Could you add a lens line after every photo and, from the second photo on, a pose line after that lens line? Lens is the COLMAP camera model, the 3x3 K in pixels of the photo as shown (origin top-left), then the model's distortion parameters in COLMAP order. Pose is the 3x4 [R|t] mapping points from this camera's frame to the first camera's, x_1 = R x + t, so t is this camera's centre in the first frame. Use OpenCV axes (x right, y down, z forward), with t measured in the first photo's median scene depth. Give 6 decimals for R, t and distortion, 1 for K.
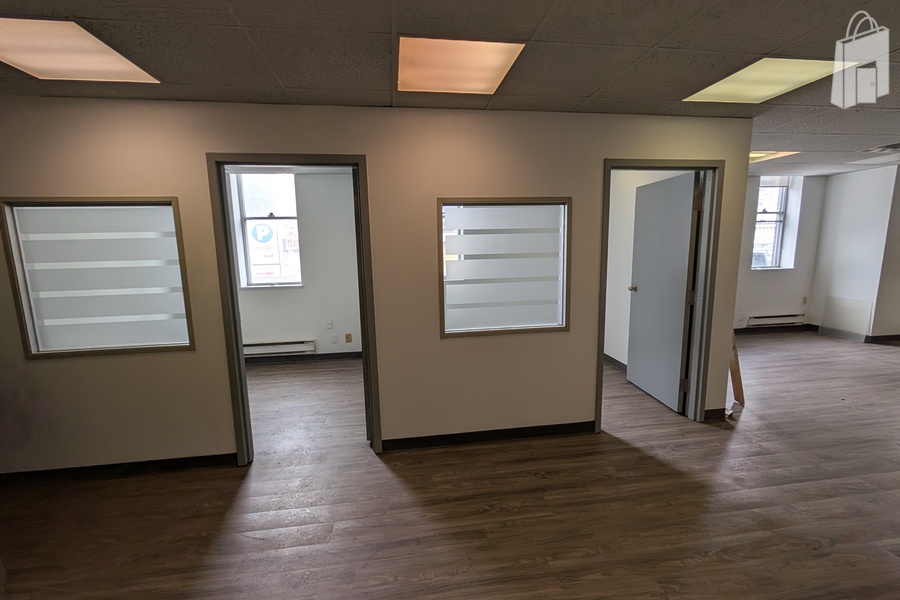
lens RADIAL K [[396.8, 0, 472.5], [0, 396.8, 303.5], [0, 0, 1]] dist [0.048554, 0.000028]
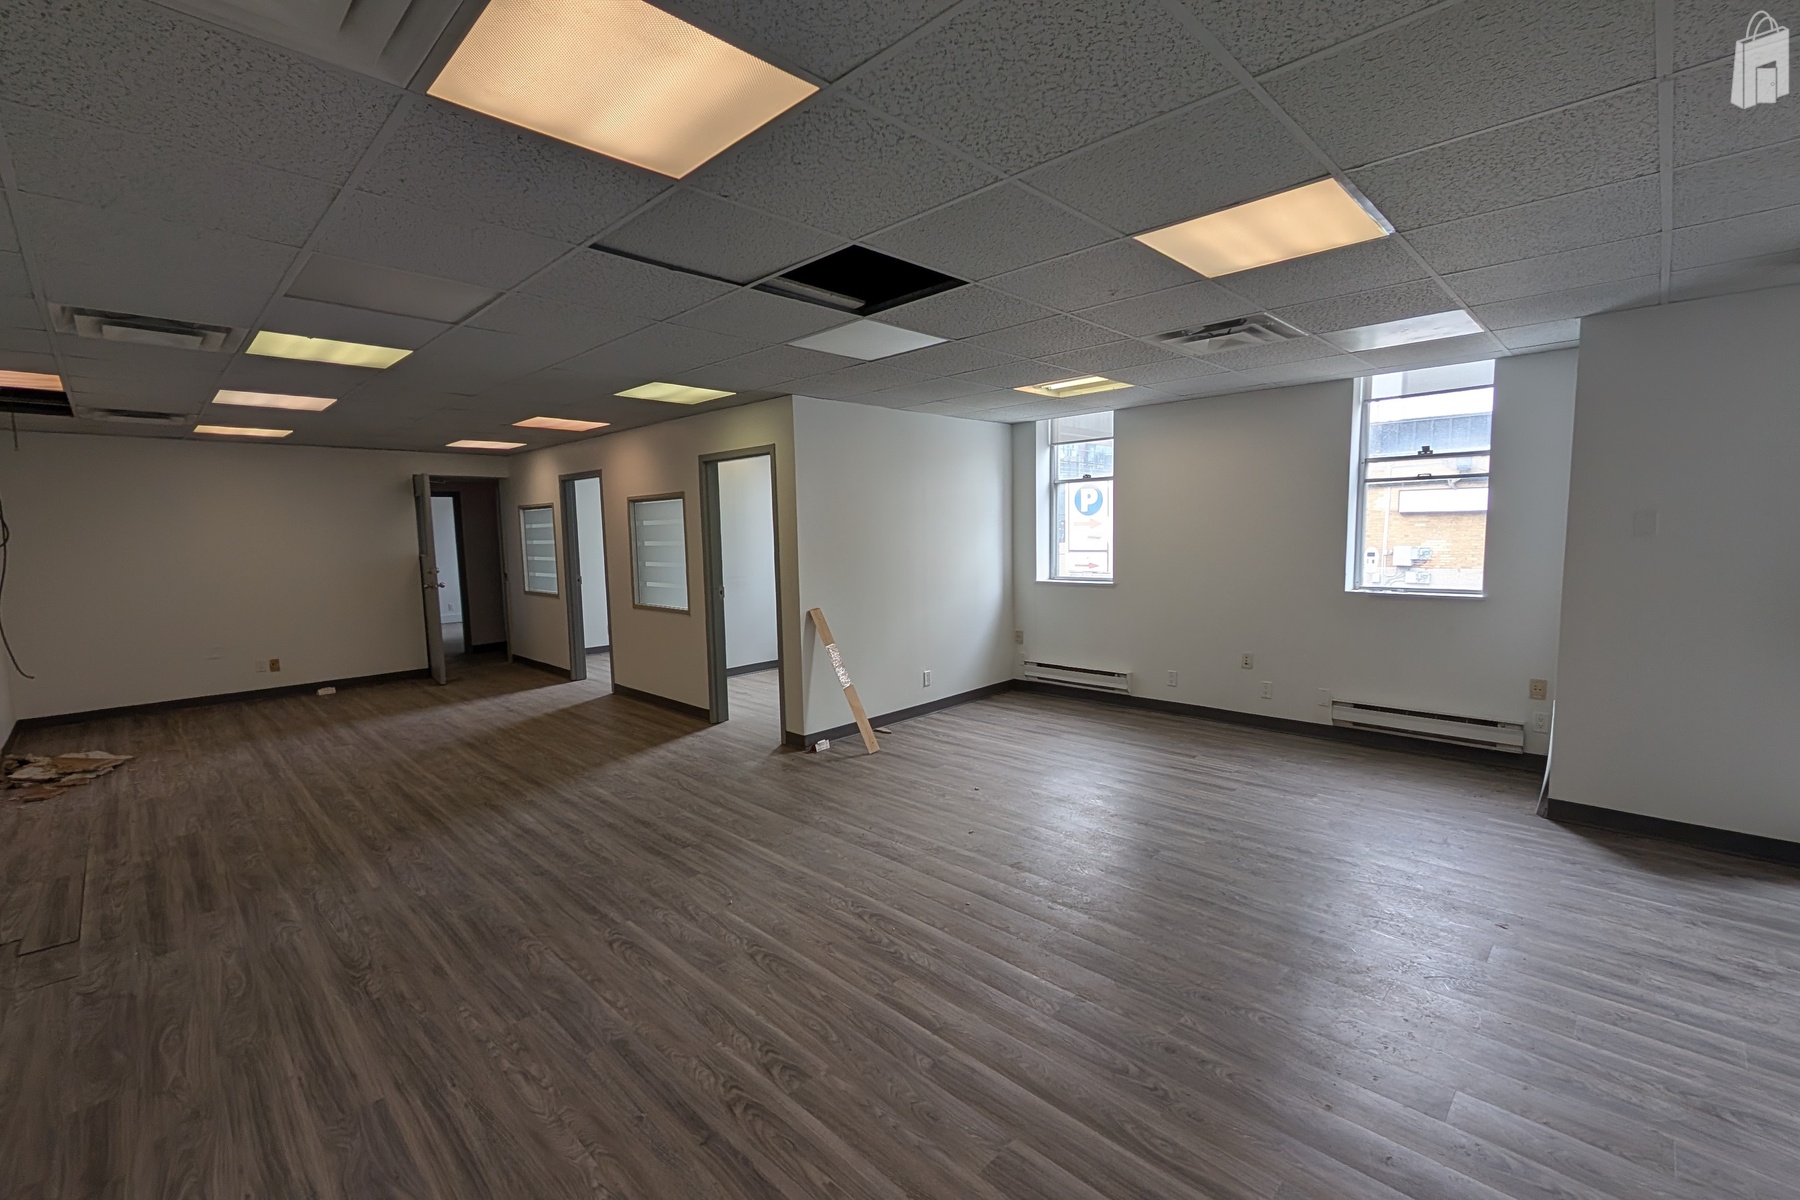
lens RADIAL K [[768.4, 0, 901.4], [0, 768.4, 607.7], [0, 0, 1]] dist [-0.001030, 0.000564]
pose [[0.558246, 0.092495, -0.824503, 1.518598], [-0.111481, 0.993117, 0.035930, -0.058857], [0.822152, 0.071859, 0.564715, 0.204213]]
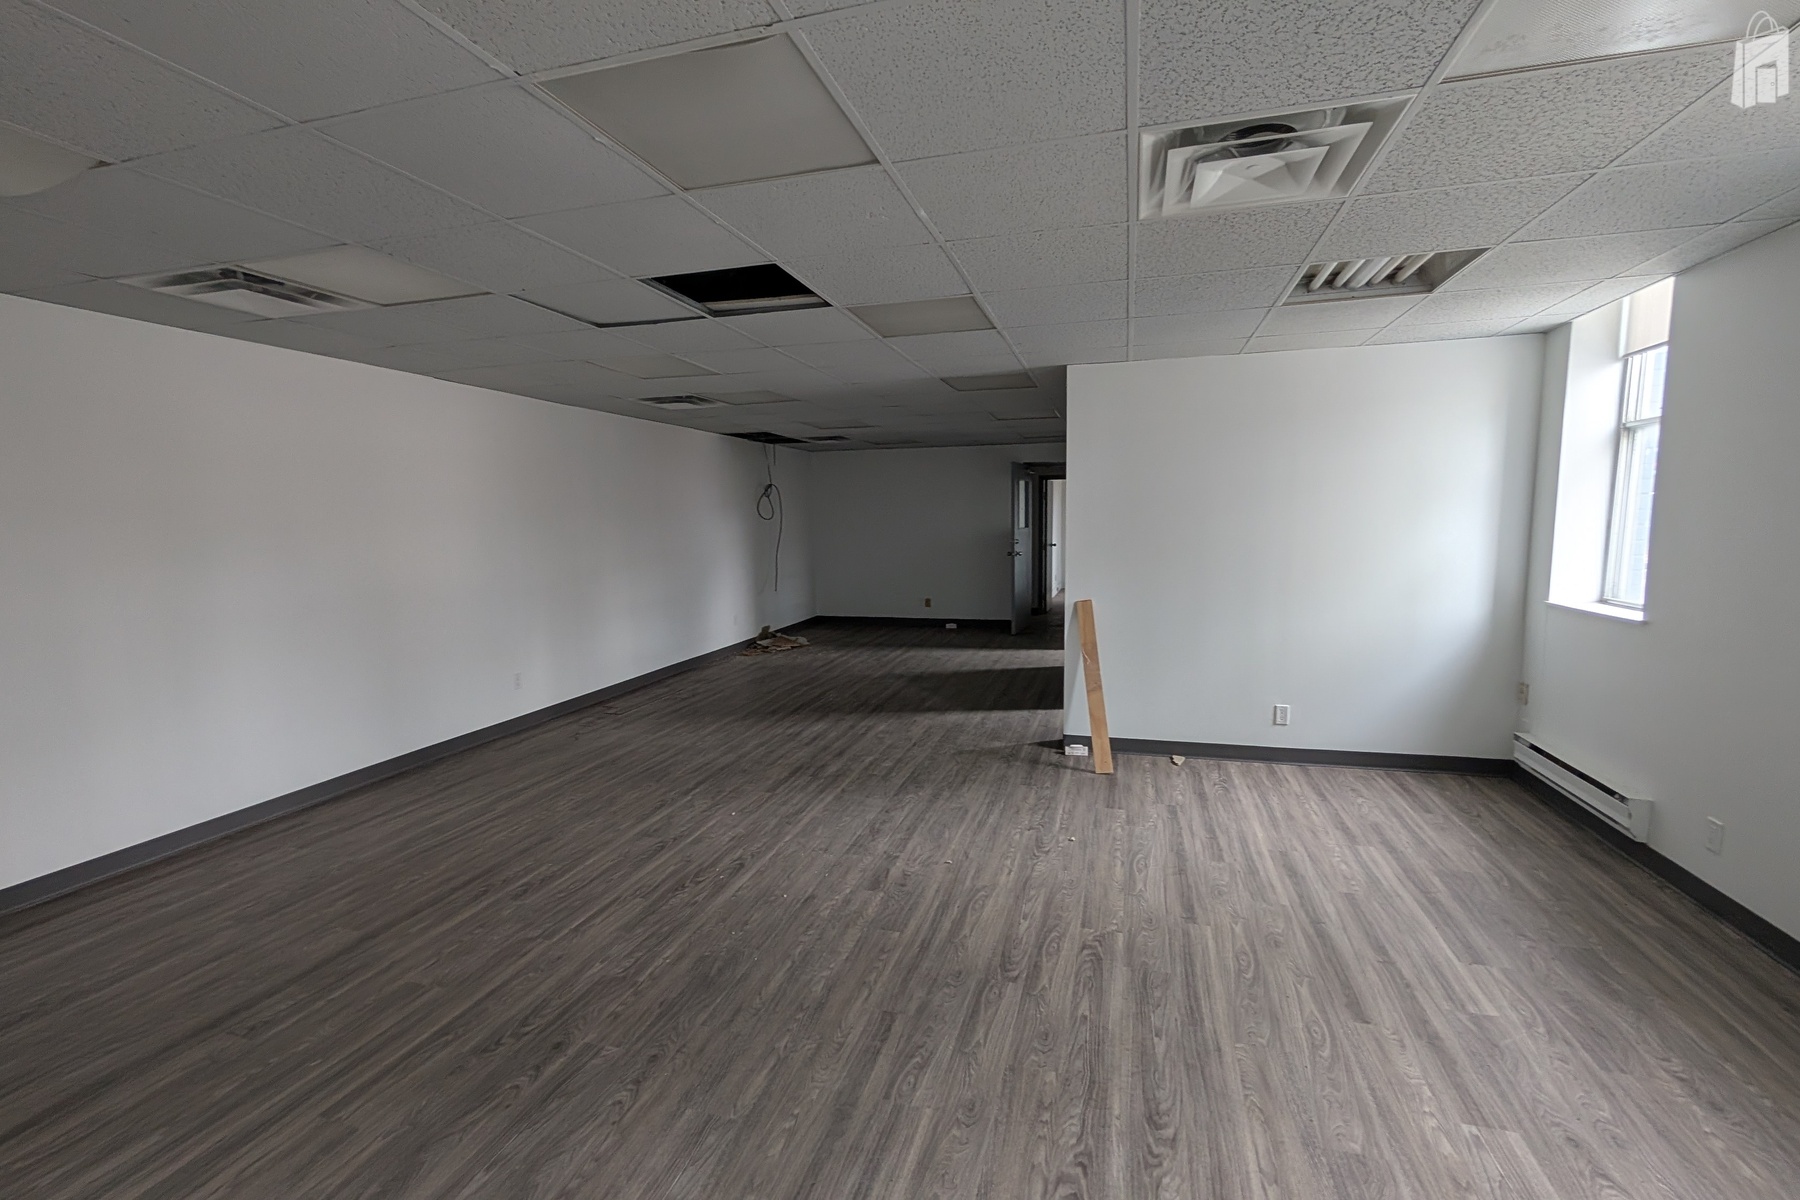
lens RADIAL K [[768.4, 0, 901.4], [0, 768.4, 607.7], [0, 0, 1]] dist [-0.001030, 0.000564]
pose [[-0.470717, 0.129013, -0.872801, 1.526849], [-0.104975, 0.974034, 0.200592, -0.178573], [0.876017, 0.186044, -0.444952, 1.018501]]
